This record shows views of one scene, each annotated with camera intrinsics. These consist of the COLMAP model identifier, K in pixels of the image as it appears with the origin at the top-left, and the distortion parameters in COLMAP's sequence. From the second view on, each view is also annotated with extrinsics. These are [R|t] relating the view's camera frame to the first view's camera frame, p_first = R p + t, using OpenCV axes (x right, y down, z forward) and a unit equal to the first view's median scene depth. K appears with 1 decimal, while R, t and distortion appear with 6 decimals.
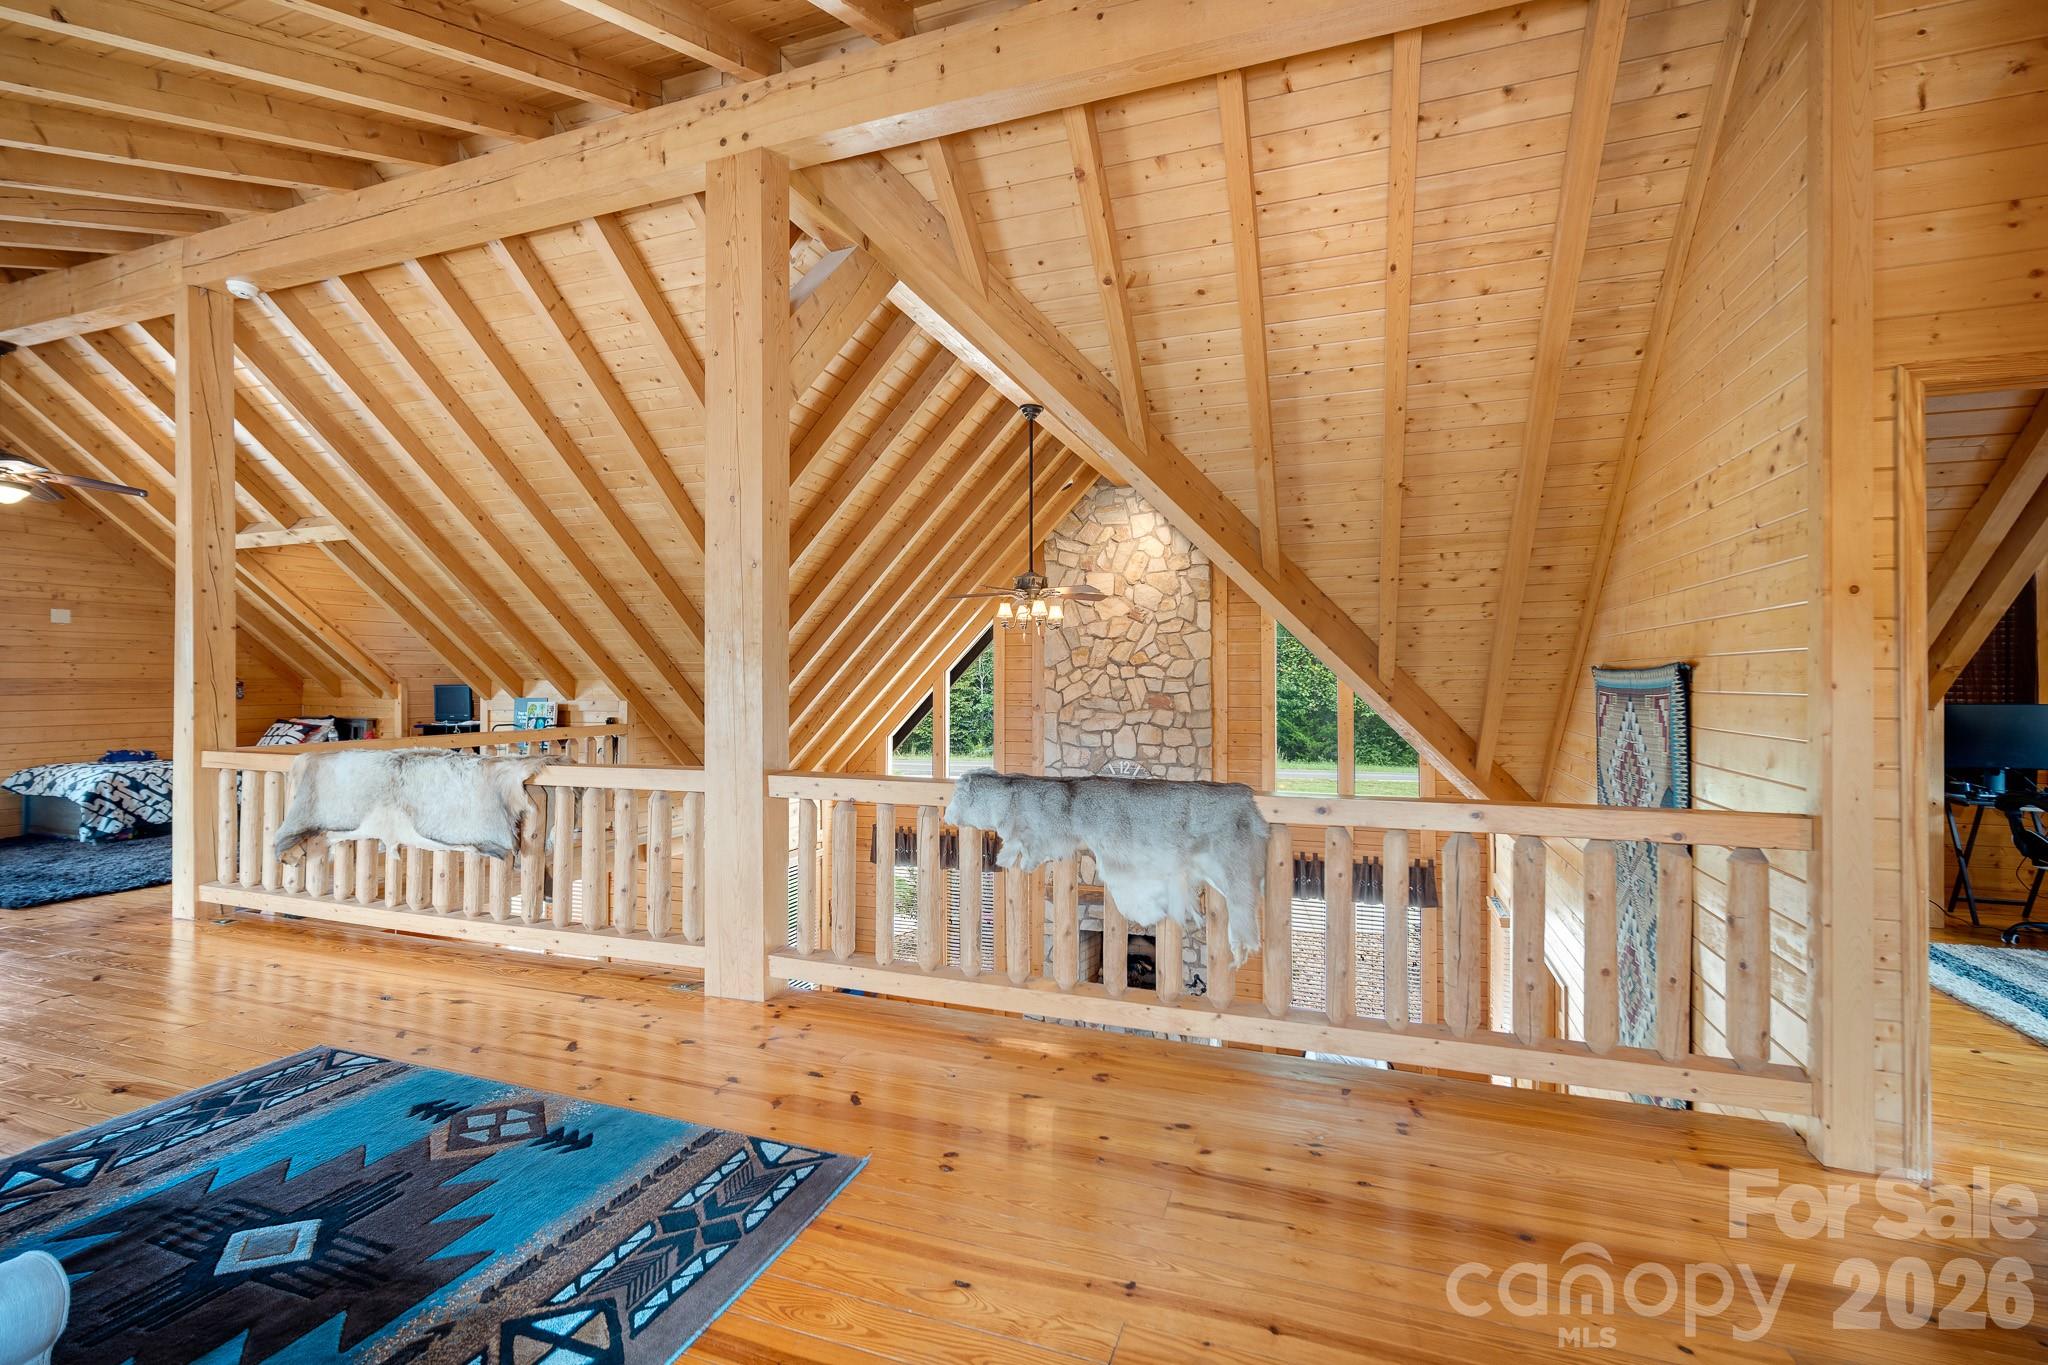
lens RADIAL K [[906.3, 0, 1033.5], [0, 906.3, 676.2], [0, 0, 1]] dist [-0.003335, 0.004810]
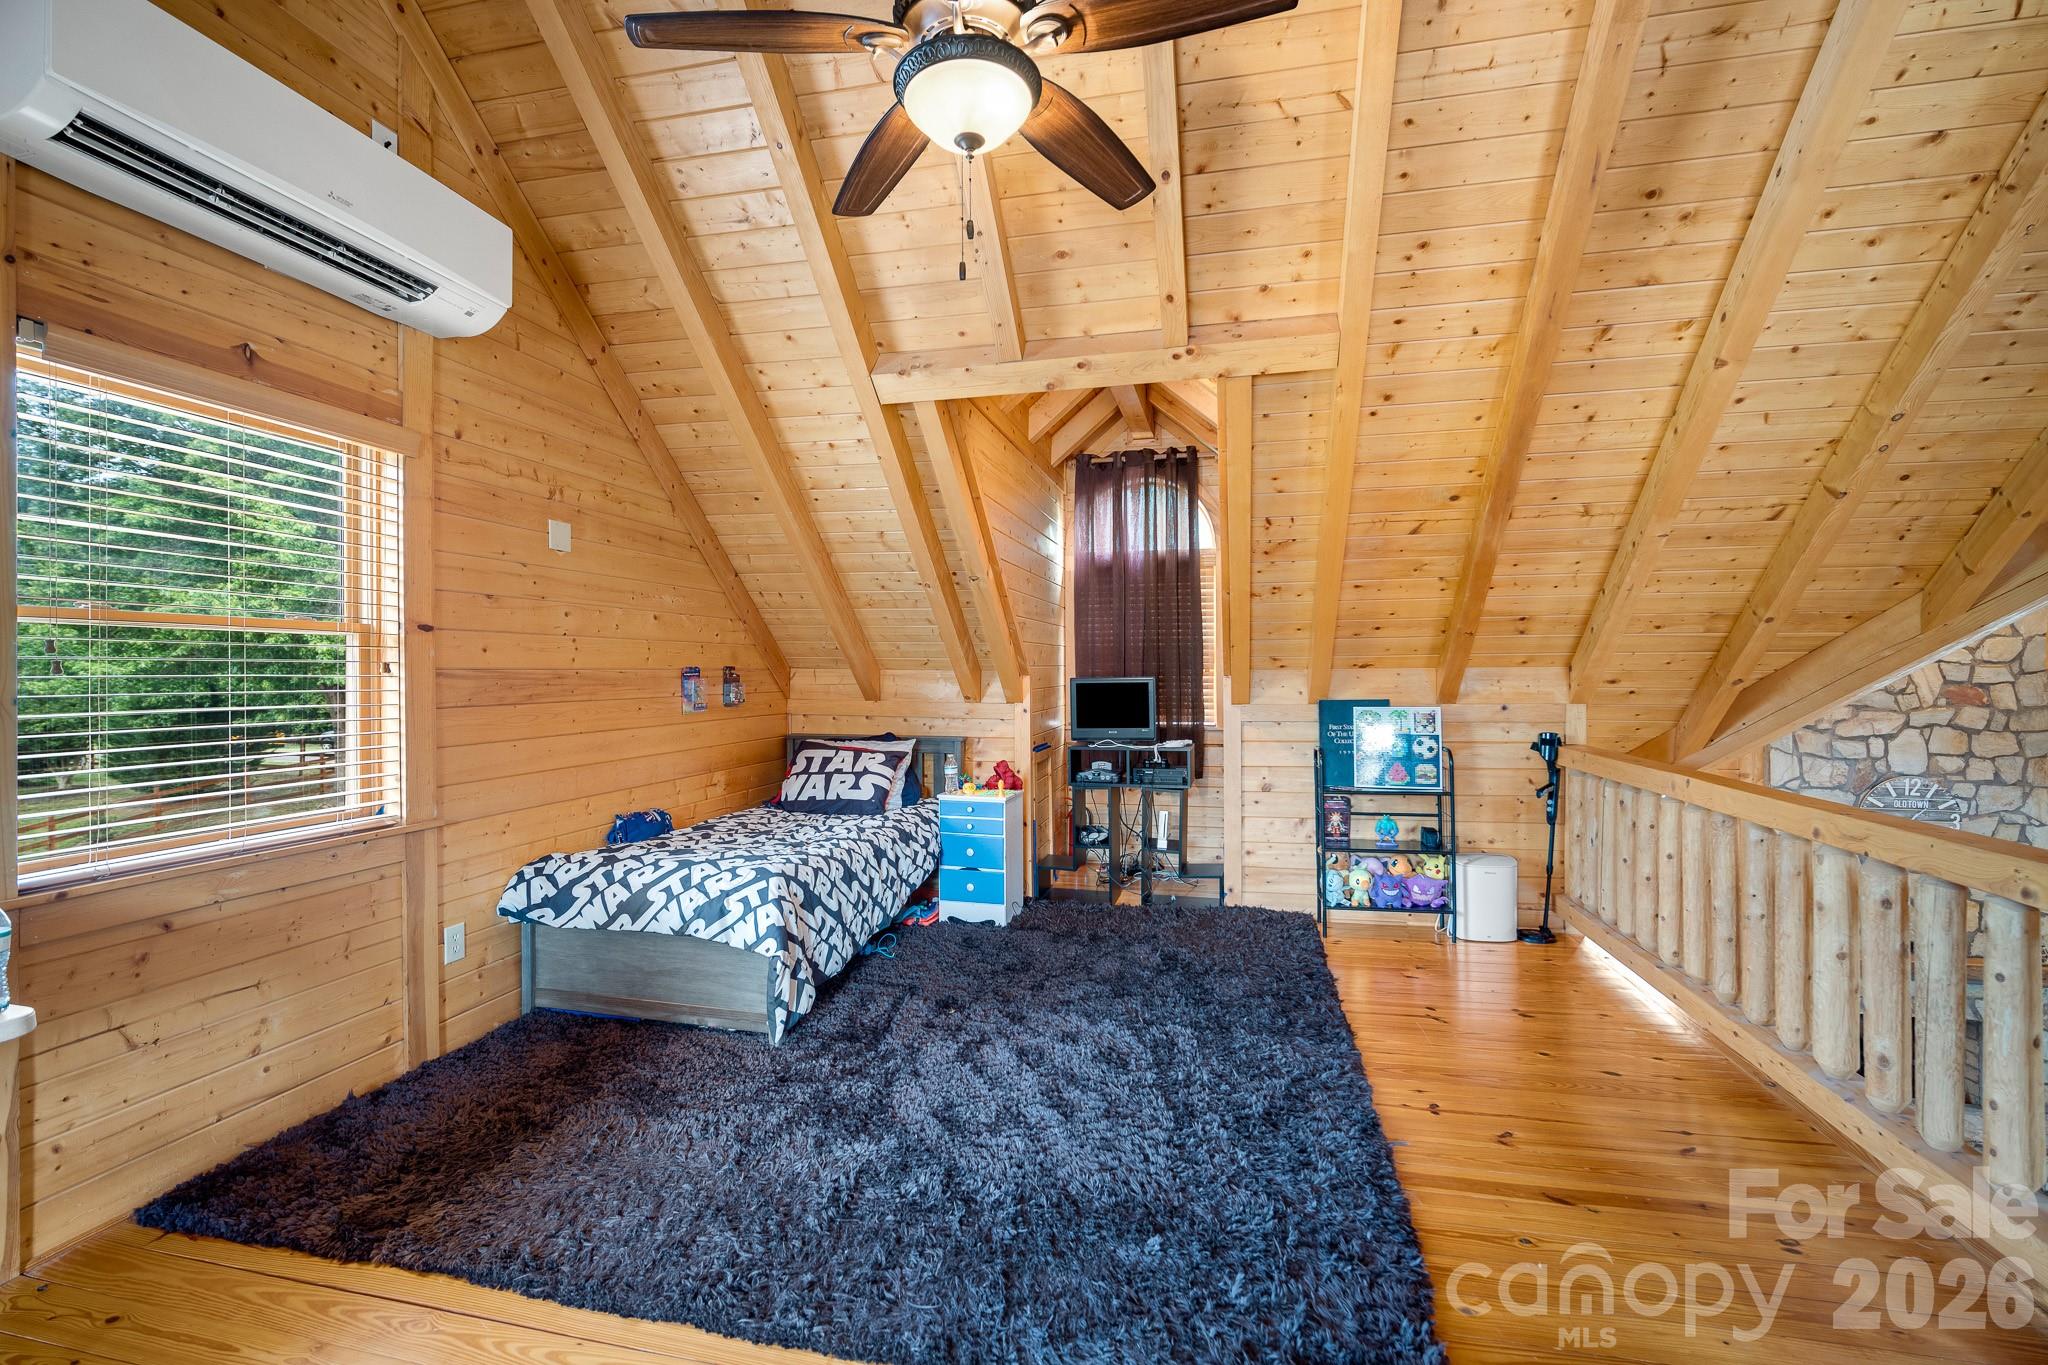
lens RADIAL K [[906.3, 0, 1033.5], [0, 906.3, 676.2], [0, 0, 1]] dist [-0.003335, 0.004810]
pose [[0.990230, -0.005383, 0.139342, -0.956956], [0.003618, 0.999910, 0.012920, 0.001311], [-0.139399, -0.012290, 0.990160, 0.536216]]
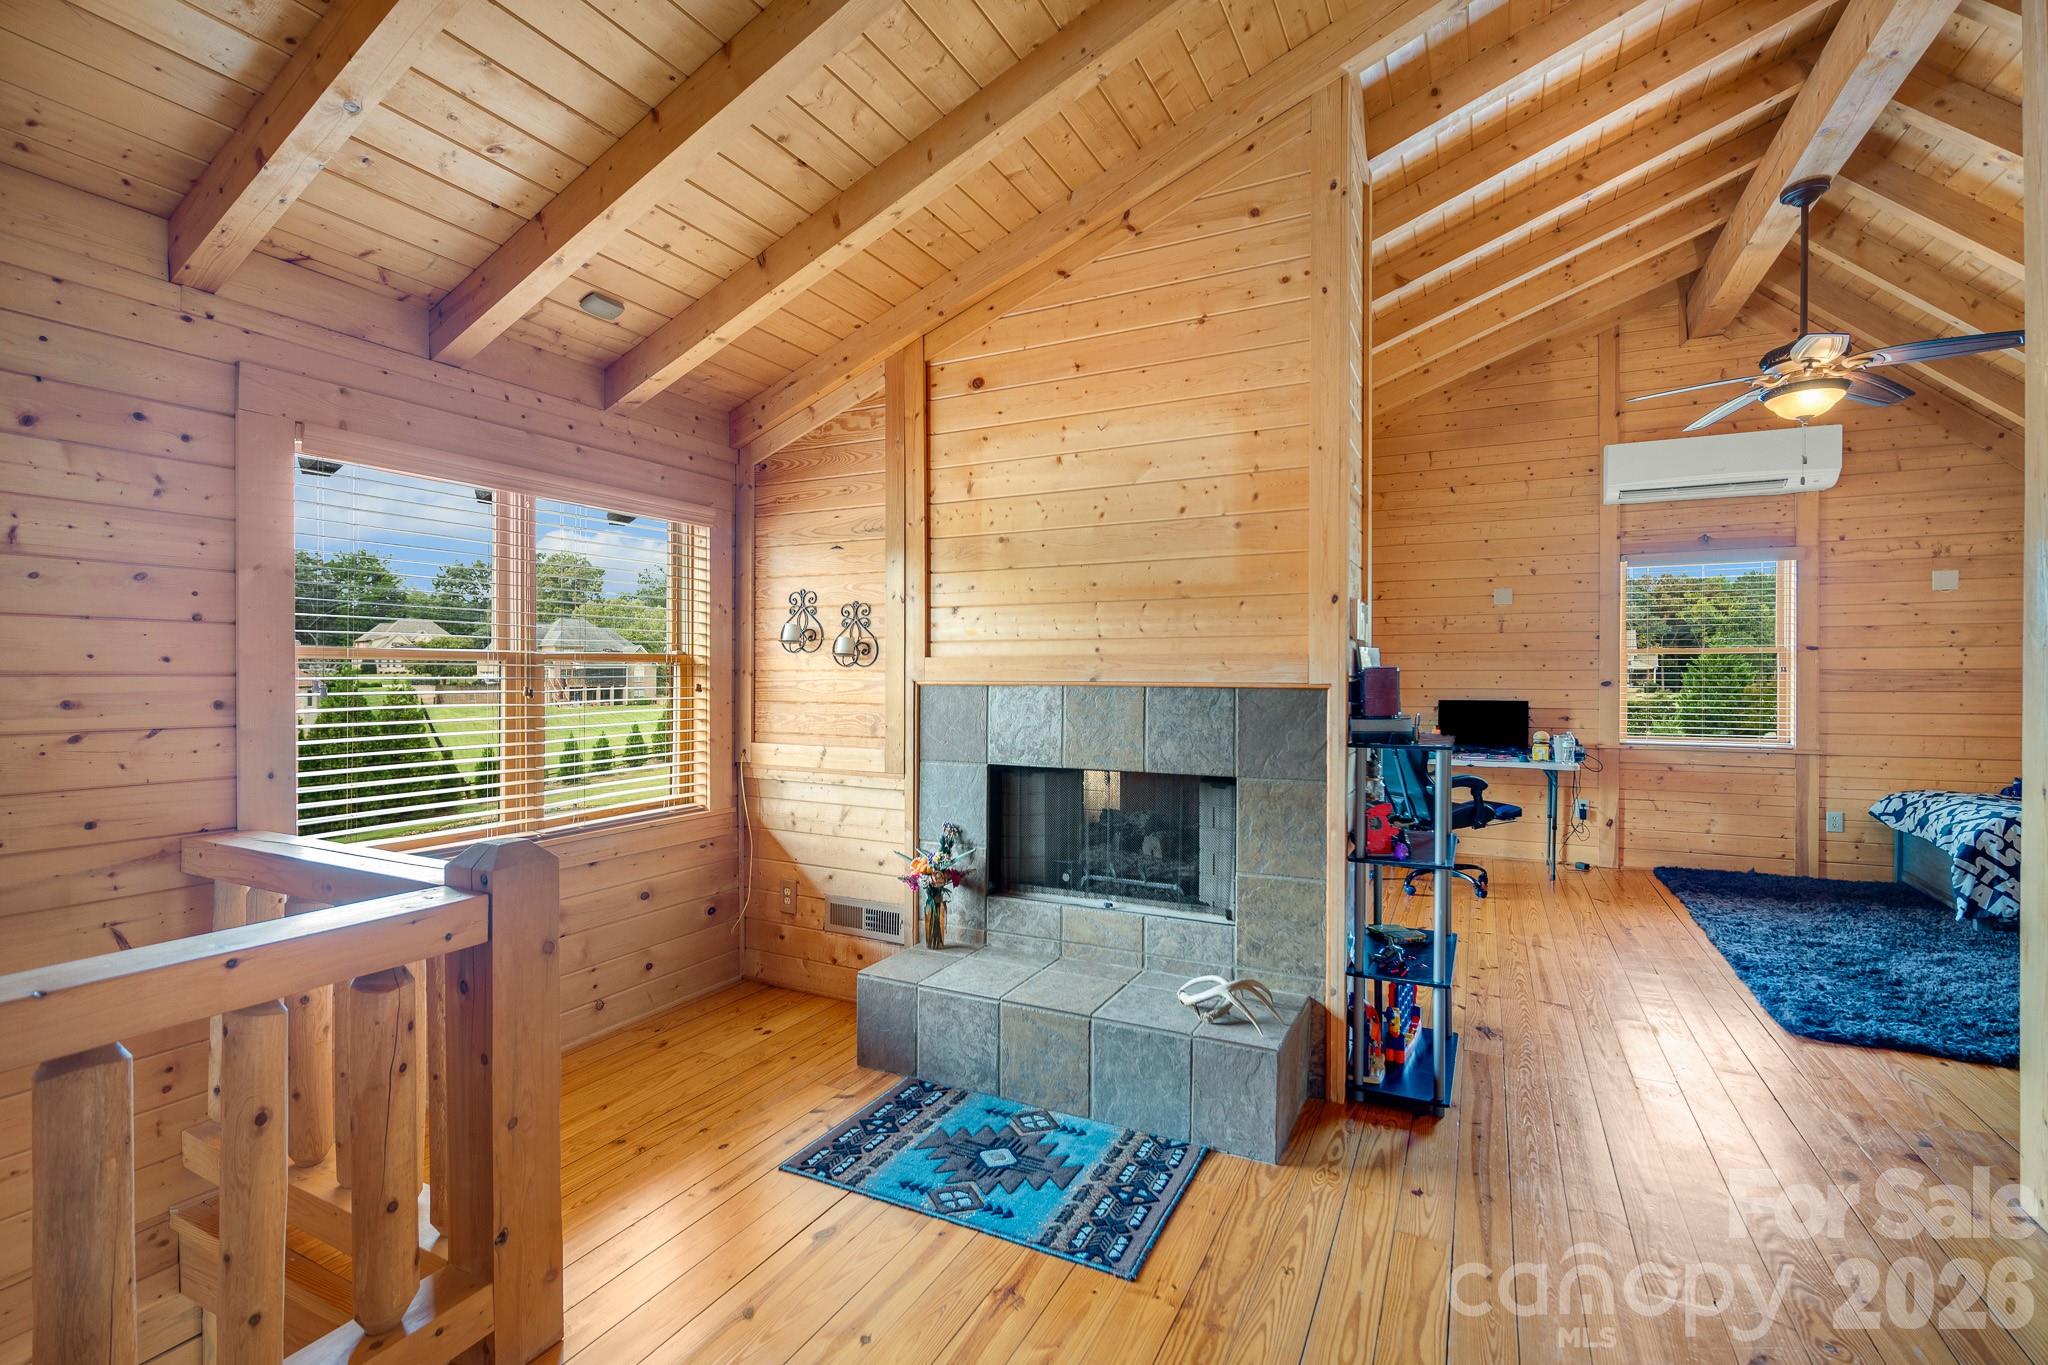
lens RADIAL K [[906.3, 0, 1033.5], [0, 906.3, 676.2], [0, 0, 1]] dist [-0.003335, 0.004810]
pose [[-0.107465, 0.003235, -0.994204, -0.317214], [0.009368, 0.999954, 0.002242, -0.000139], [0.994165, -0.009073, -0.107491, 0.400215]]
